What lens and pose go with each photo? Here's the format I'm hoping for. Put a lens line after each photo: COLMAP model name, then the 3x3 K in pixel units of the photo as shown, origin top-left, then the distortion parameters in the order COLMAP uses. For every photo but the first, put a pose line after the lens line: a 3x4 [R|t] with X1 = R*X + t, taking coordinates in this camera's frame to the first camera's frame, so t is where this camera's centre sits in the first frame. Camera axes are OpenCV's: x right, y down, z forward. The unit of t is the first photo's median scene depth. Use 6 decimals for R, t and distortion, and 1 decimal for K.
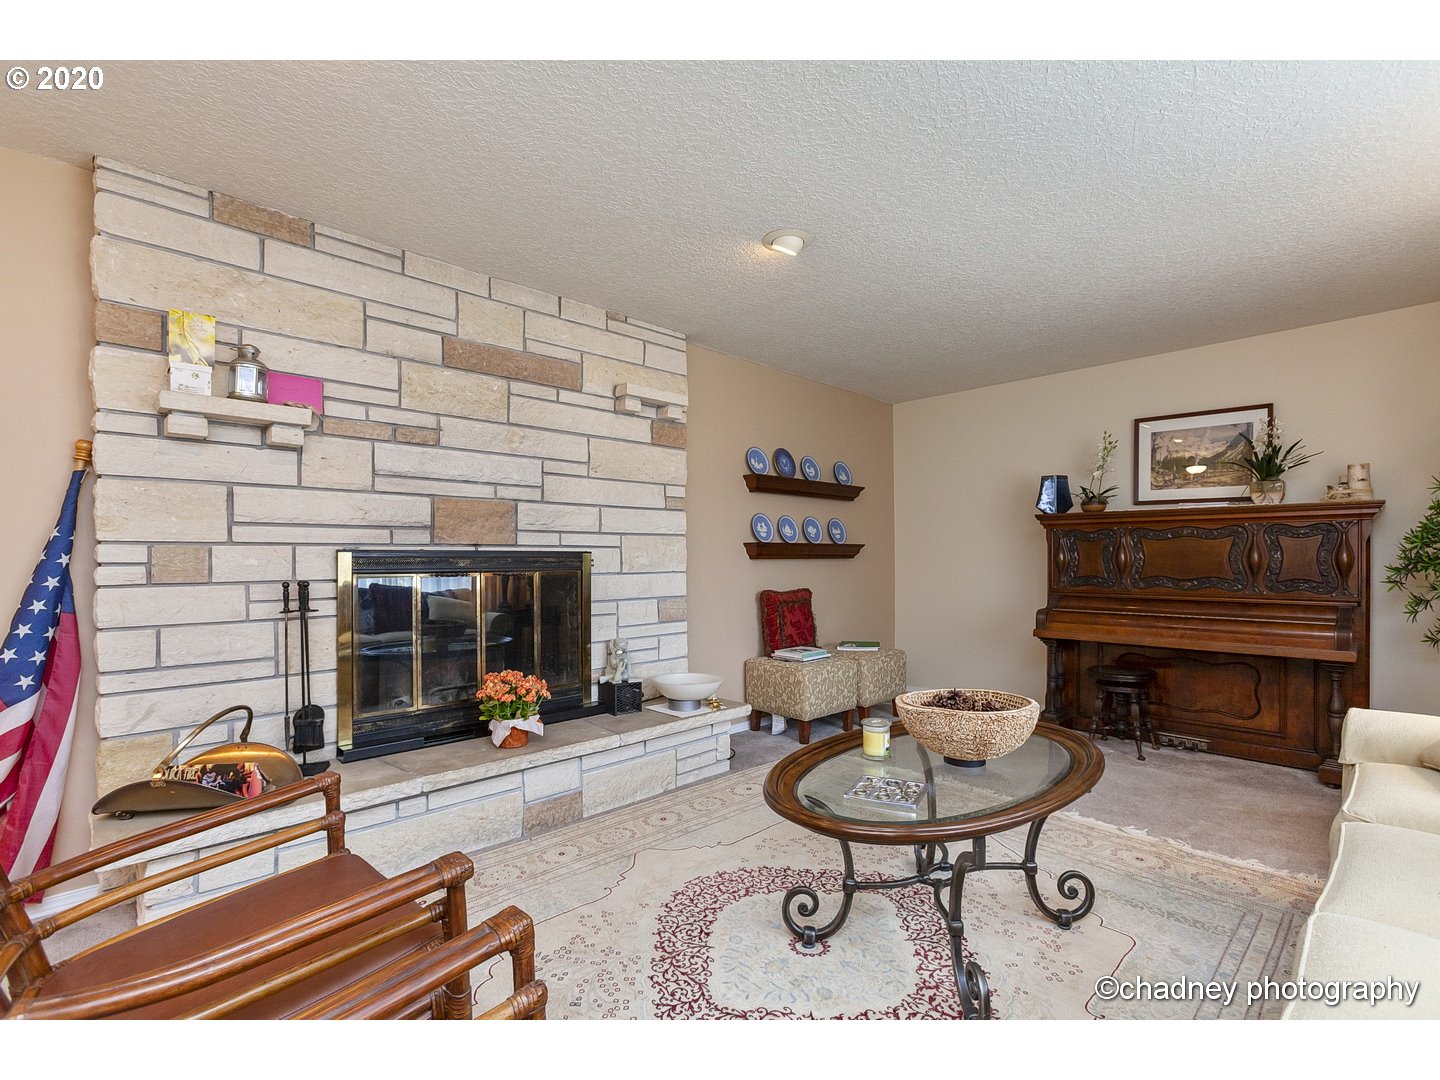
lens RADIAL K [[660.1, 0, 711.8], [0, 660.1, 560.0], [0, 0, 1]] dist [-0.010228, -0.000324]
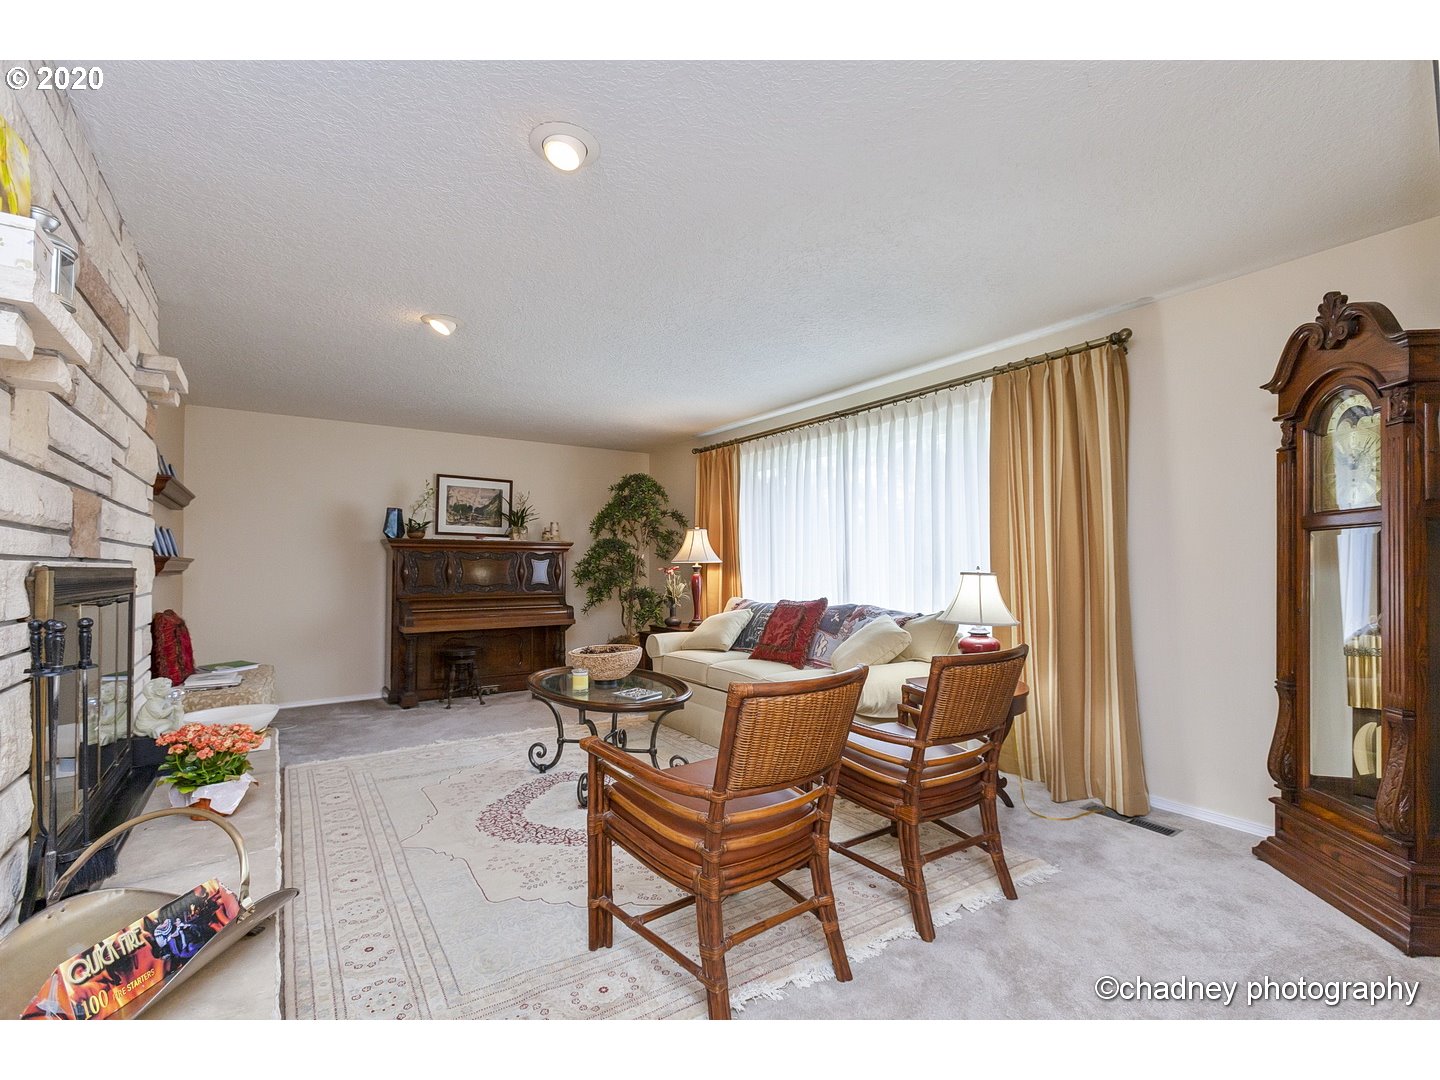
lens RADIAL K [[660.1, 0, 711.8], [0, 660.1, 560.0], [0, 0, 1]] dist [-0.010228, -0.000324]
pose [[0.166395, 0.010712, 0.986001, -0.759103], [0.006915, 0.999904, -0.012030, -0.009068], [-0.986035, 0.008820, 0.166305, 0.212181]]
